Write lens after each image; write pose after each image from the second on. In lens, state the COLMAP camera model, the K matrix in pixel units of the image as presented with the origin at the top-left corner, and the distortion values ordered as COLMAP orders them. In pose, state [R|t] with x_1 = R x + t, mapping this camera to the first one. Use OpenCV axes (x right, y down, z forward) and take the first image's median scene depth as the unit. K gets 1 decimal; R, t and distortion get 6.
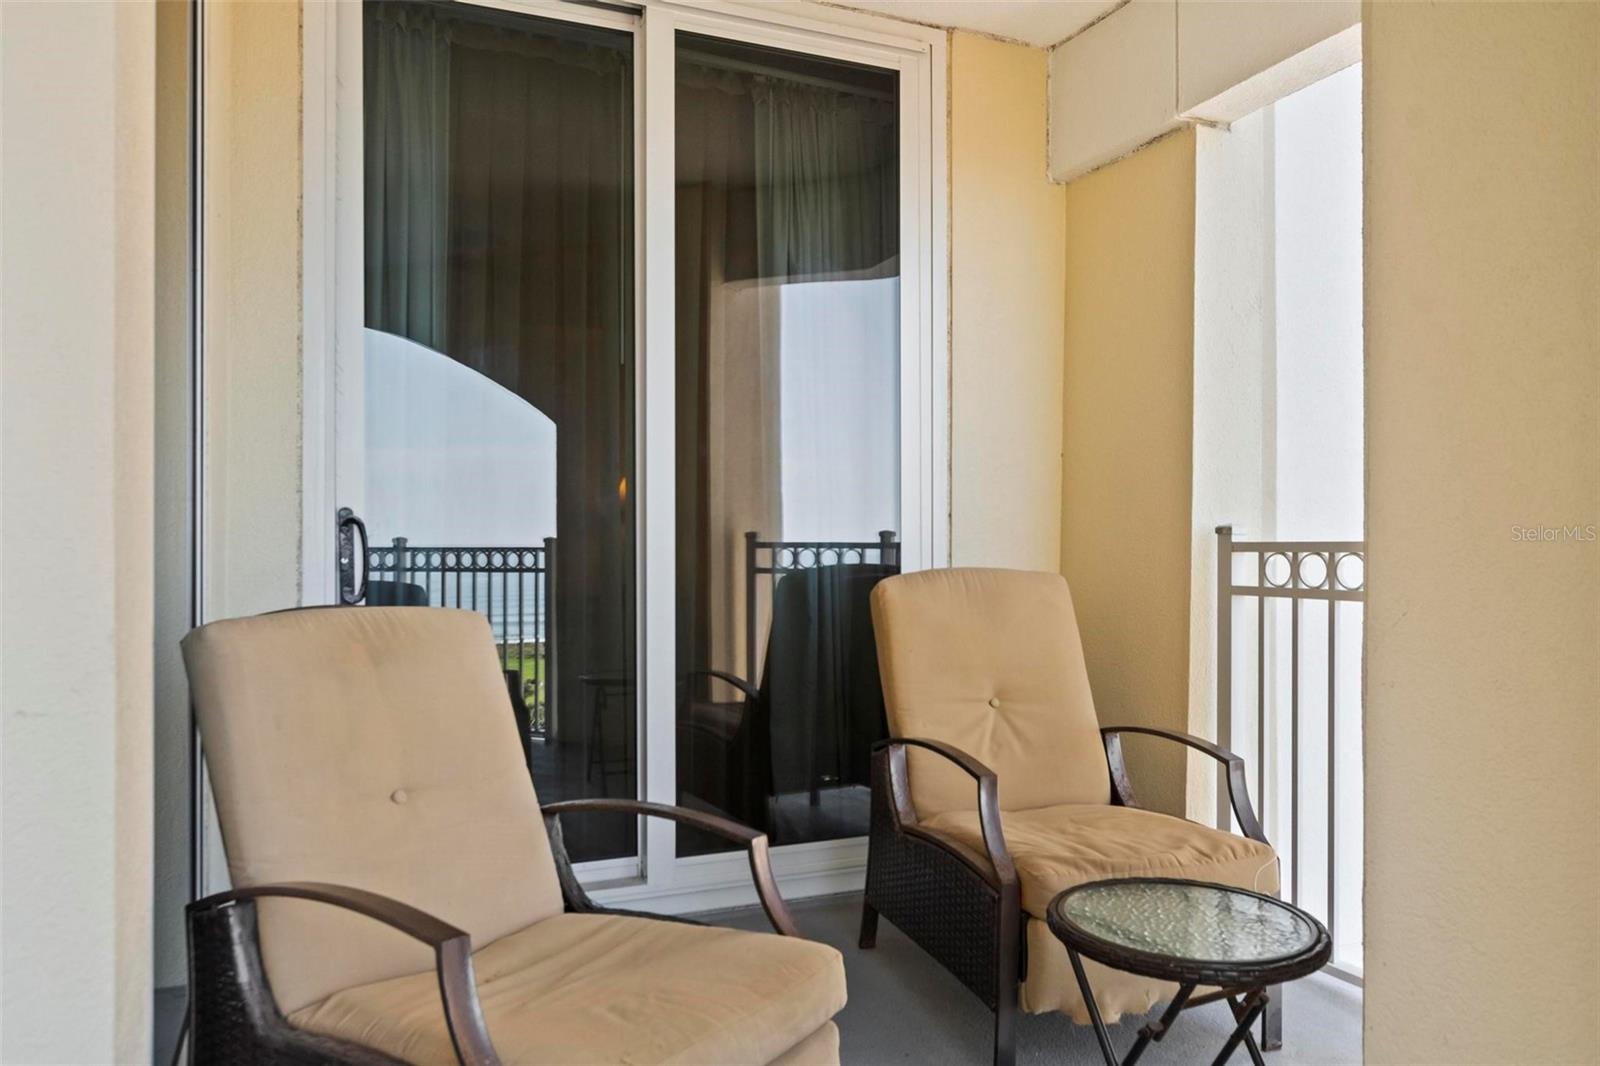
lens RADIAL K [[1127.1, 0, 800.7], [0, 1127.1, 528.3], [0, 0, 1]] dist [-0.008219, -0.000870]
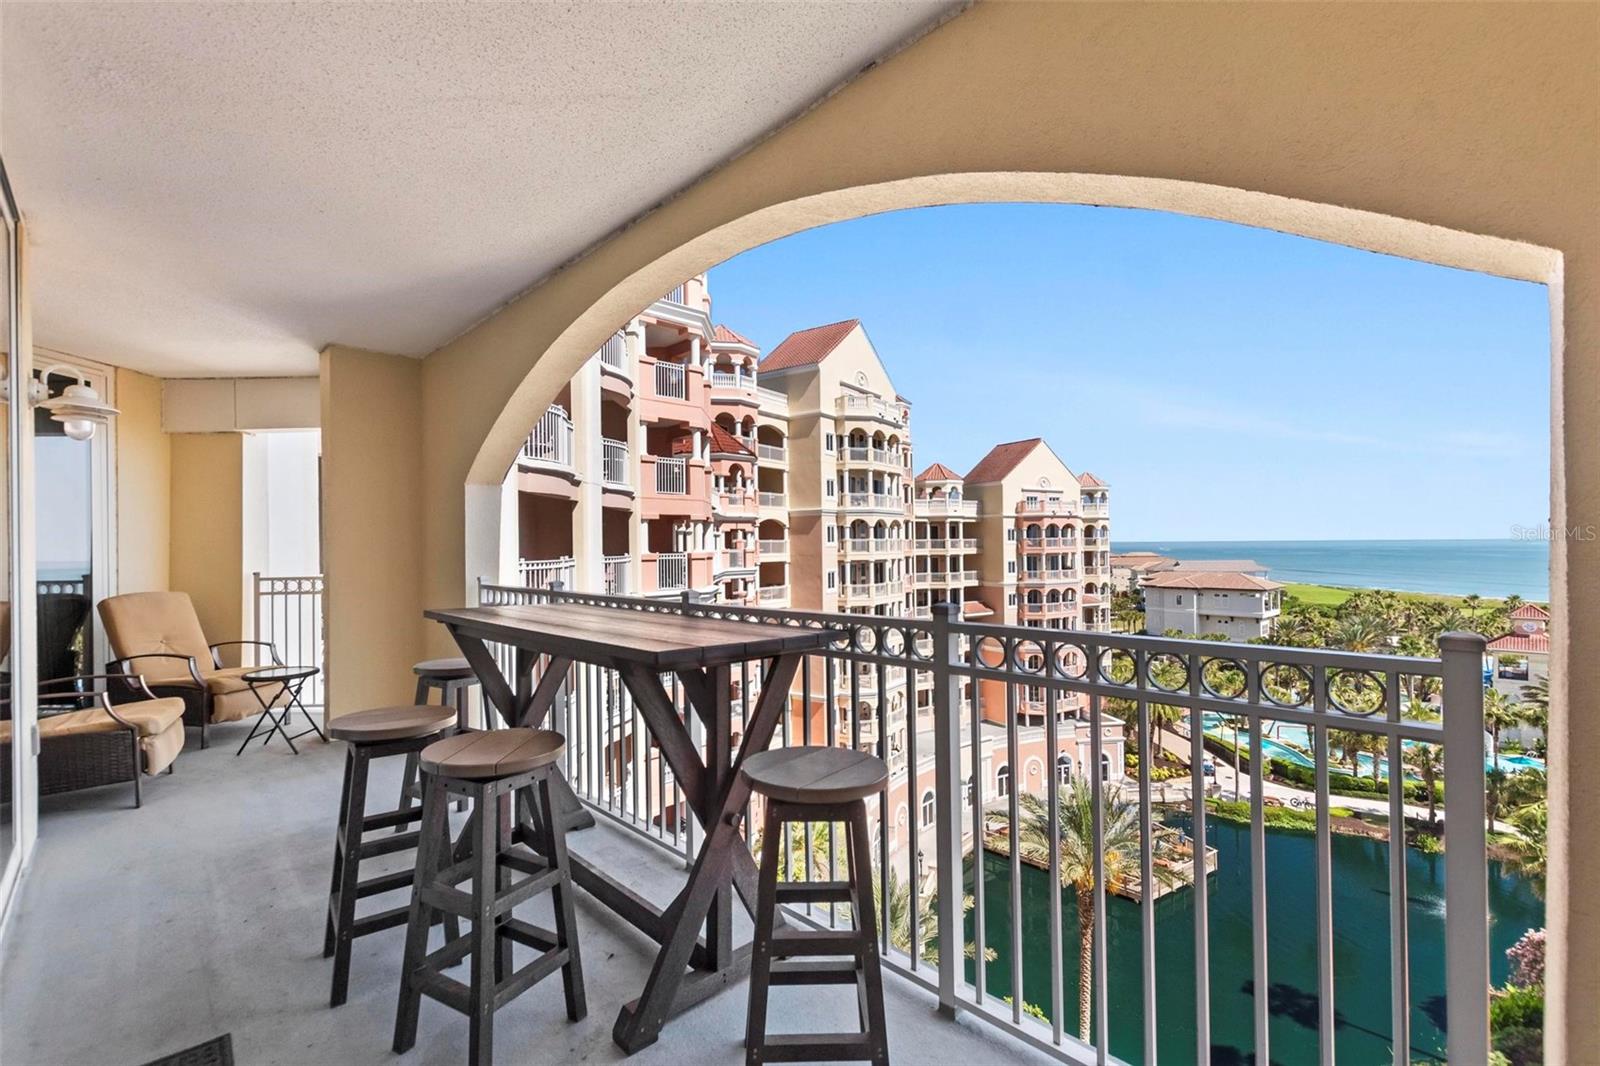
lens RADIAL K [[692.0, 0, 792.3], [0, 692.0, 536.4], [0, 0, 1]] dist [0.004478, 0.000264]
pose [[0.380804, 0.013562, 0.924556, -0.815374], [0.007352, 0.999816, -0.017694, -0.056540], [-0.924627, 0.013535, 0.380634, -1.055817]]
